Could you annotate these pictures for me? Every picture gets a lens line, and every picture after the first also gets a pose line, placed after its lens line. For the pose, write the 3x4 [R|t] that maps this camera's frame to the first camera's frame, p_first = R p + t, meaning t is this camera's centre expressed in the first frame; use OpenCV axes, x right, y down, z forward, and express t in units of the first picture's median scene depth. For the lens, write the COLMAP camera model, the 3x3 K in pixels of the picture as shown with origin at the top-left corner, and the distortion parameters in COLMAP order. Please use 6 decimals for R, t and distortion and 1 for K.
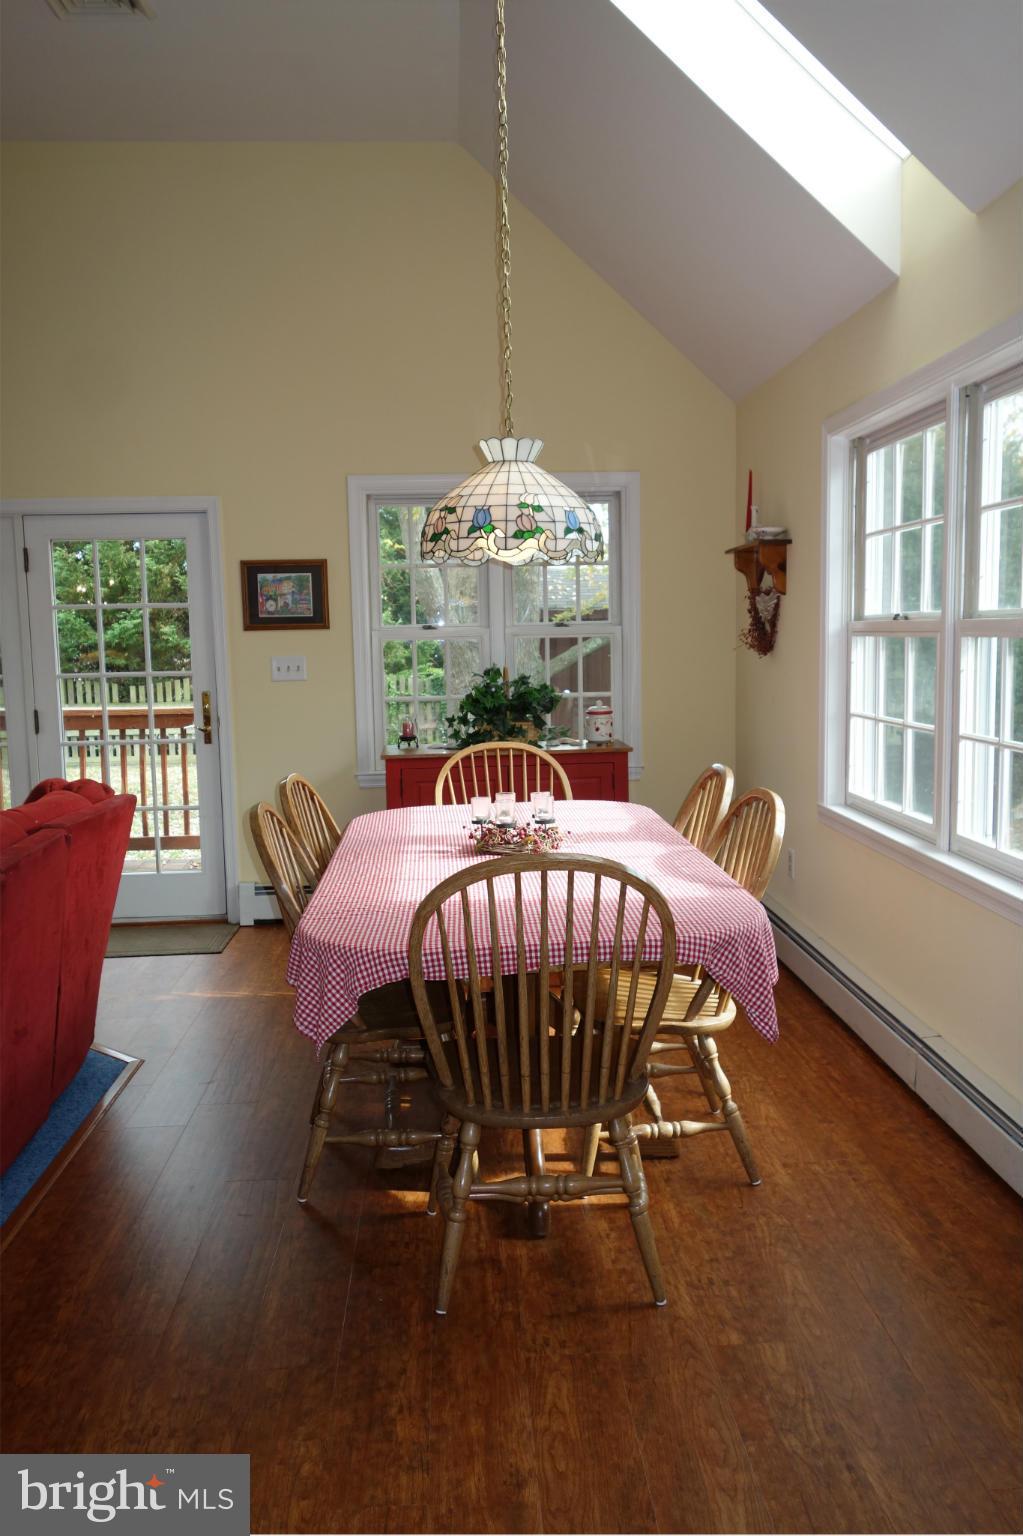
lens RADIAL K [[1222.3, 0, 523.9], [0, 1222.3, 775.6], [0, 0, 1]] dist [0.023413, 0.003245]
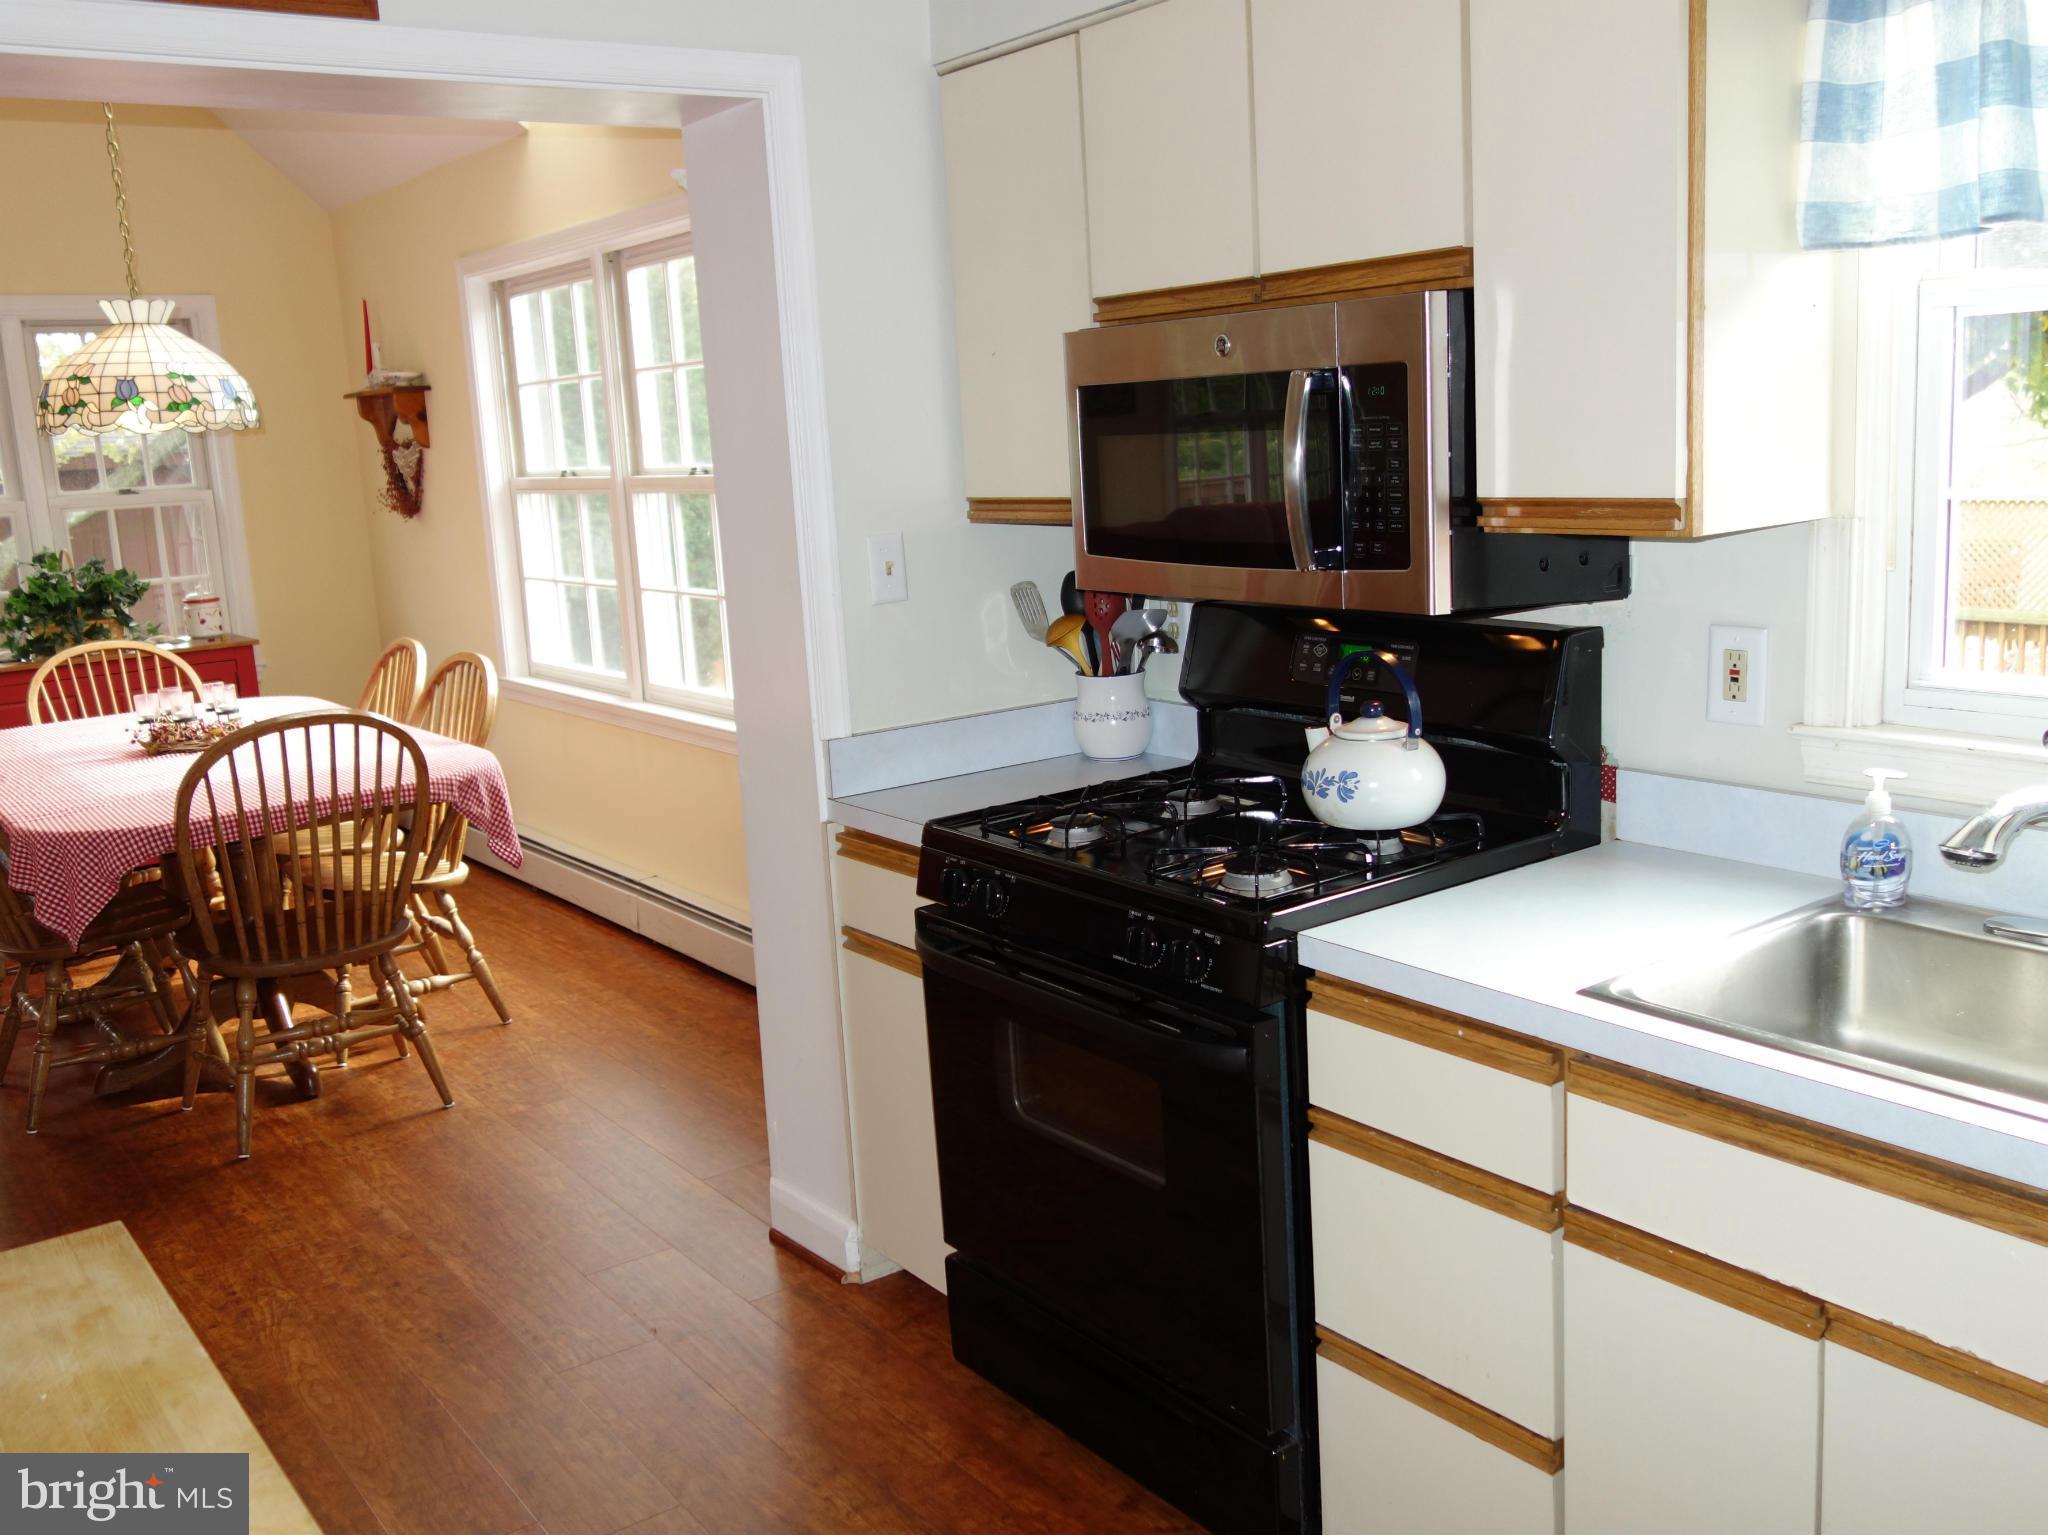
lens RADIAL K [[1817.0, 0, 1033.1], [0, 1817.0, 763.0], [0, 0, 1]] dist [-0.013185, -0.005838]
pose [[0.842588, -0.122657, 0.524405, -0.176516], [0.099229, 0.992406, 0.072686, 0.033221], [-0.529339, -0.009208, 0.848361, -0.448402]]
